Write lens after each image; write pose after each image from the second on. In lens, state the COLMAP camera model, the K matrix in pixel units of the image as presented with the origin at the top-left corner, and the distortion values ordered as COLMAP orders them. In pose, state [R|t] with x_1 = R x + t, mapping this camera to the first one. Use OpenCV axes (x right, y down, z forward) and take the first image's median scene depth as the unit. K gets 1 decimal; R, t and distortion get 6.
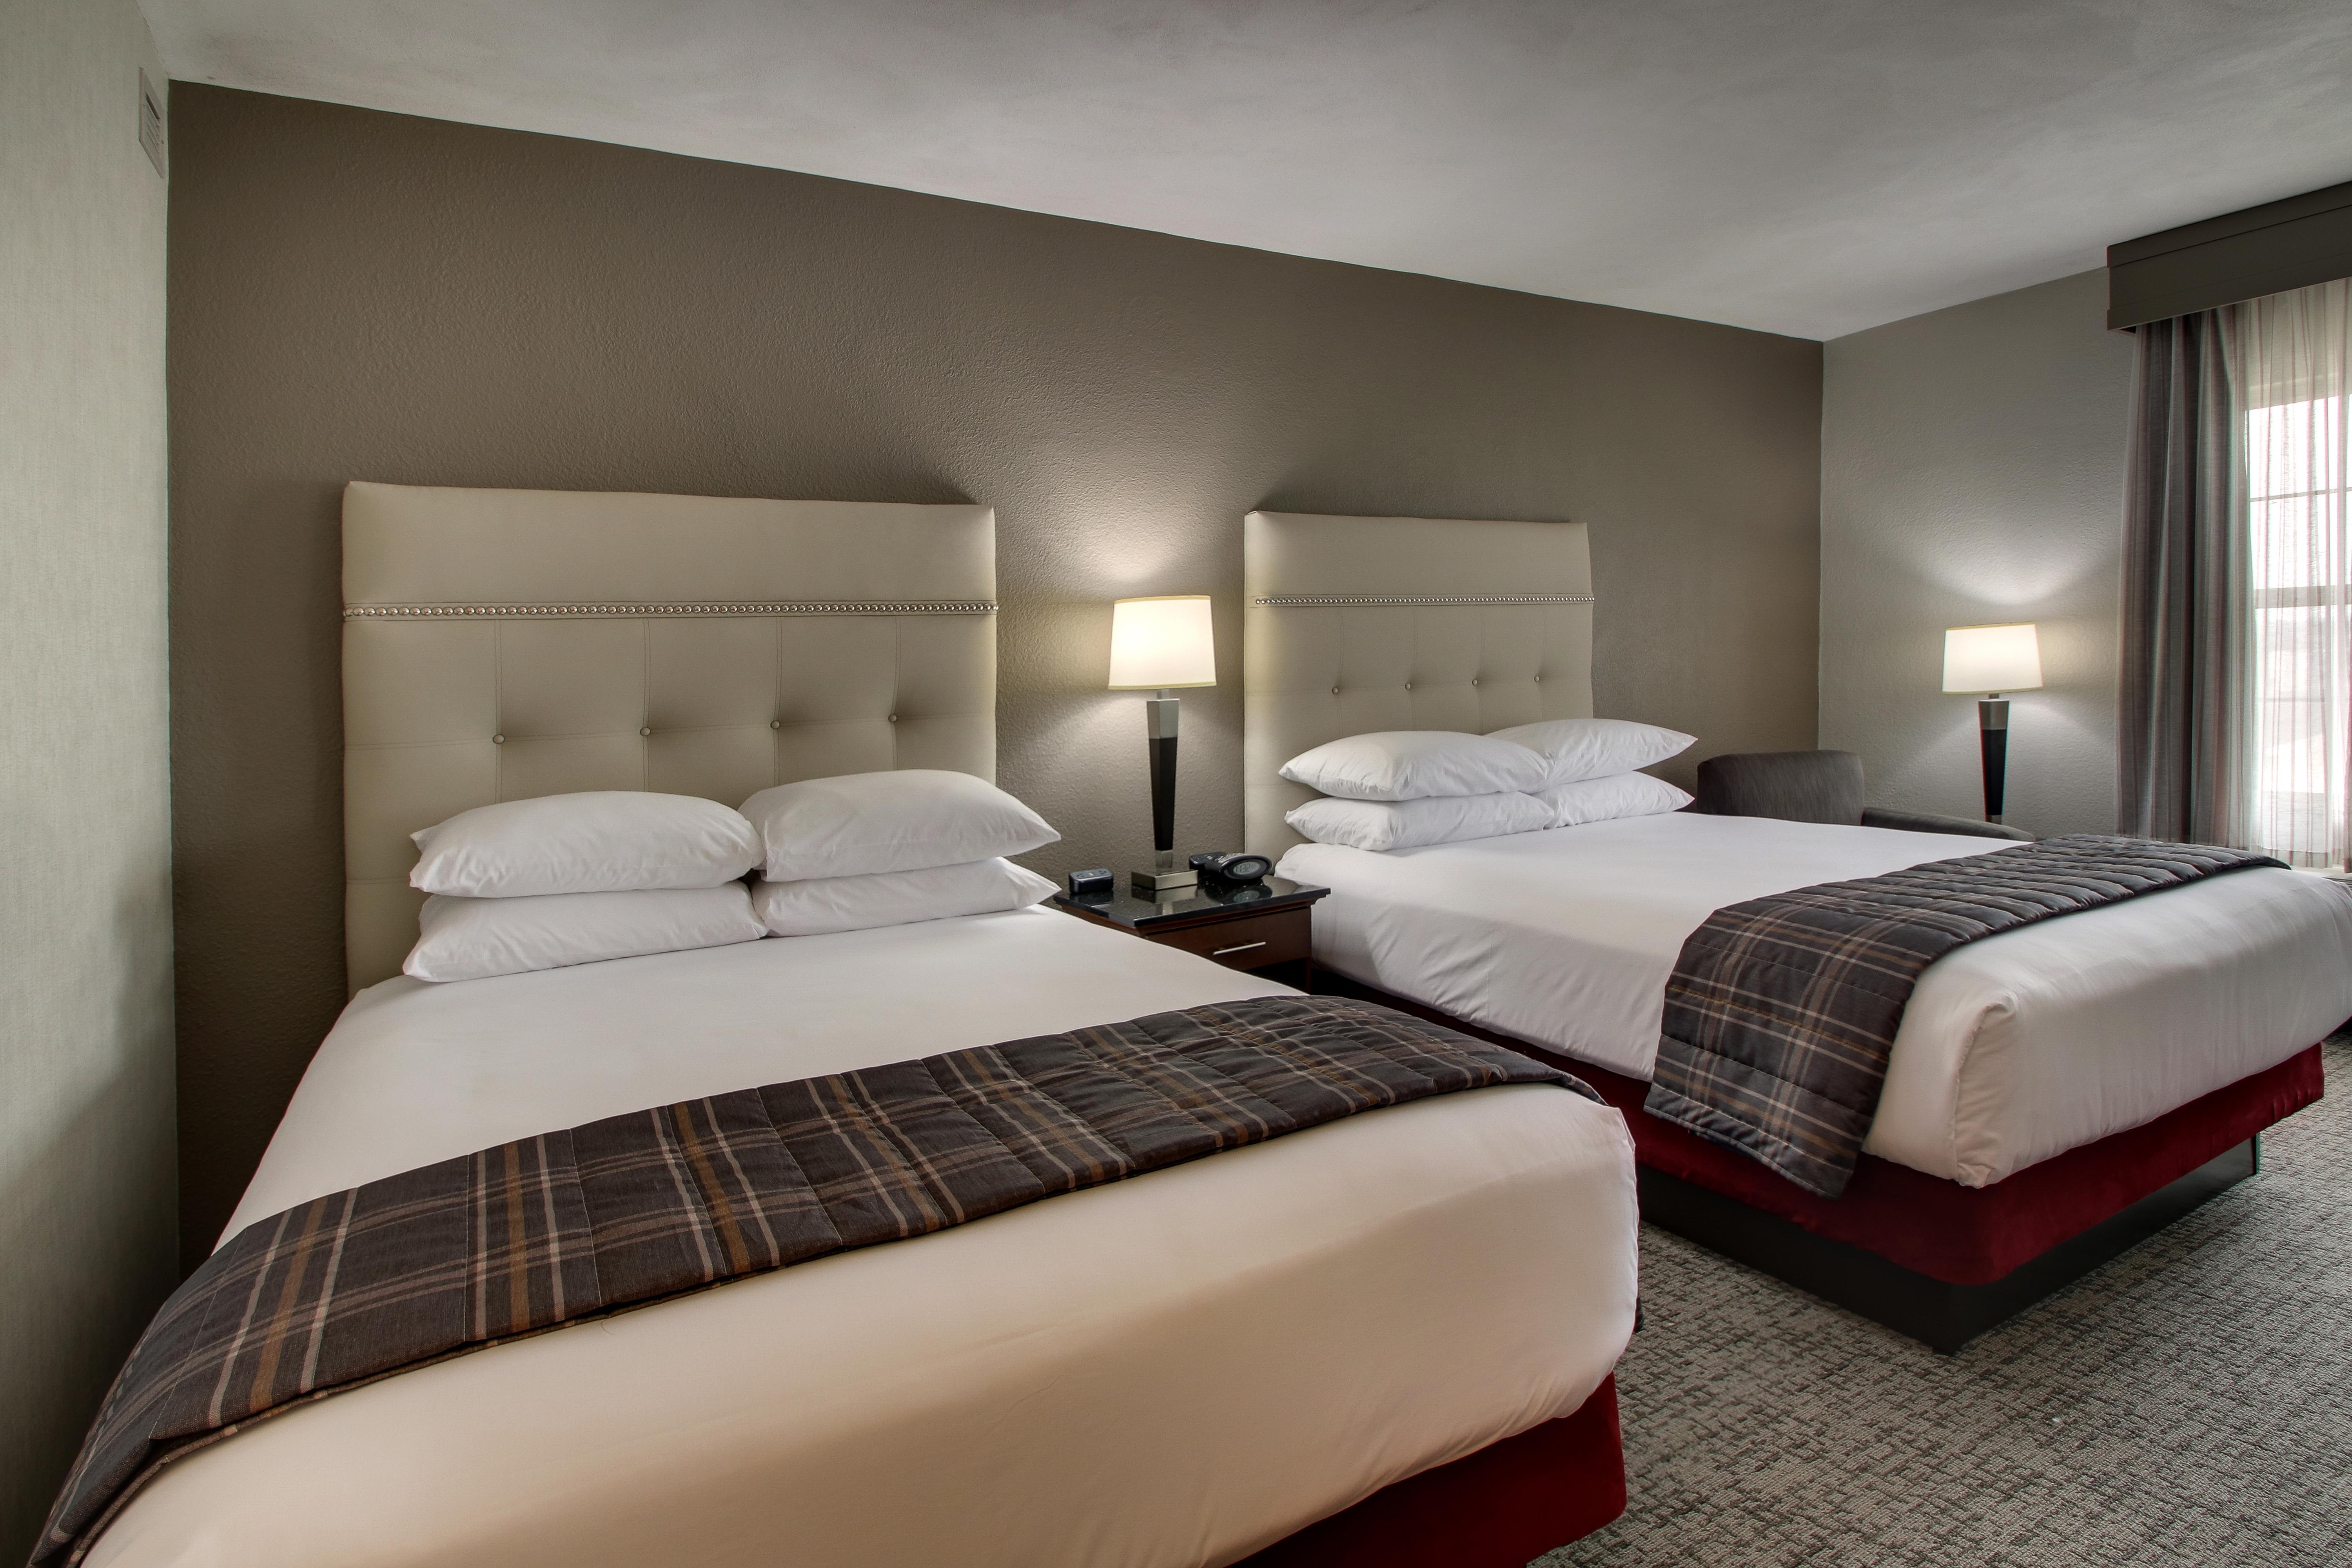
lens RADIAL K [[1163.7, 0, 1173.1], [0, 1163.7, 728.4], [0, 0, 1]] dist [-0.008756, -0.005831]
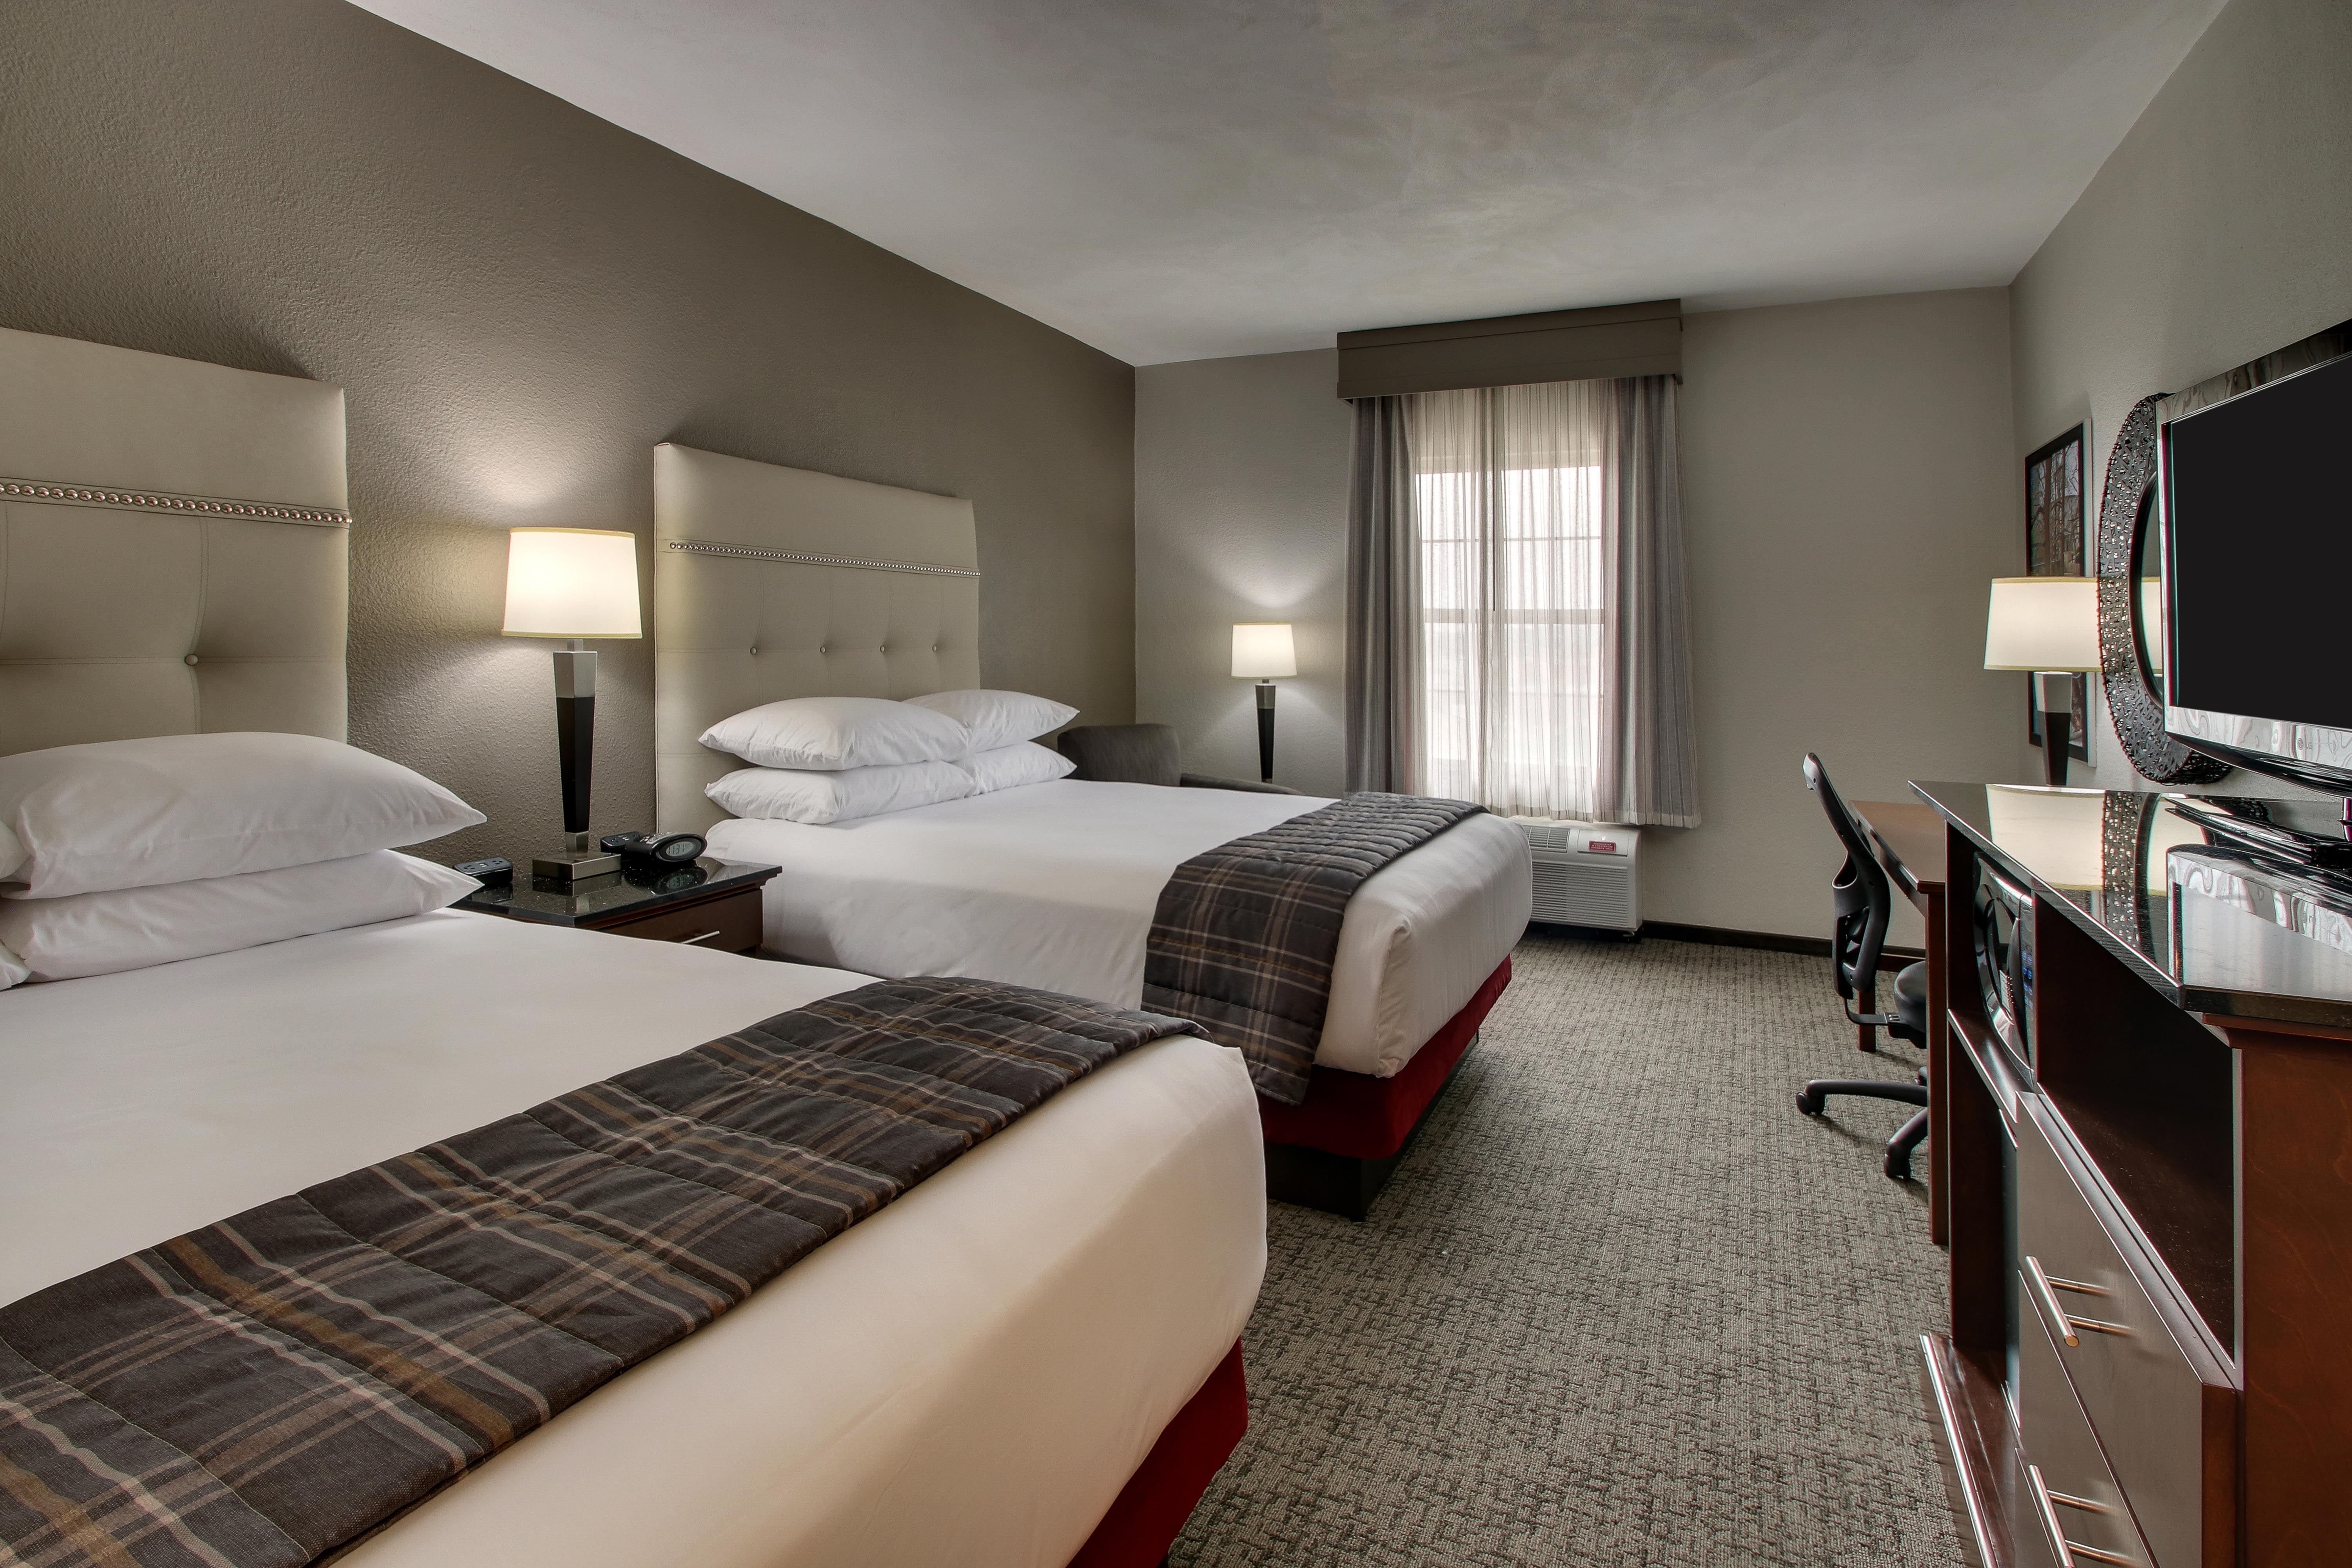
lens RADIAL K [[1180.5, 0, 1184.8], [0, 1180.5, 684.4], [0, 0, 1]] dist [0.002480, -0.009933]
pose [[0.818916, 0.032153, 0.573012, -0.169719], [-0.025080, 0.999481, -0.020241, 0.006358], [-0.573365, 0.002204, 0.819297, 0.068685]]
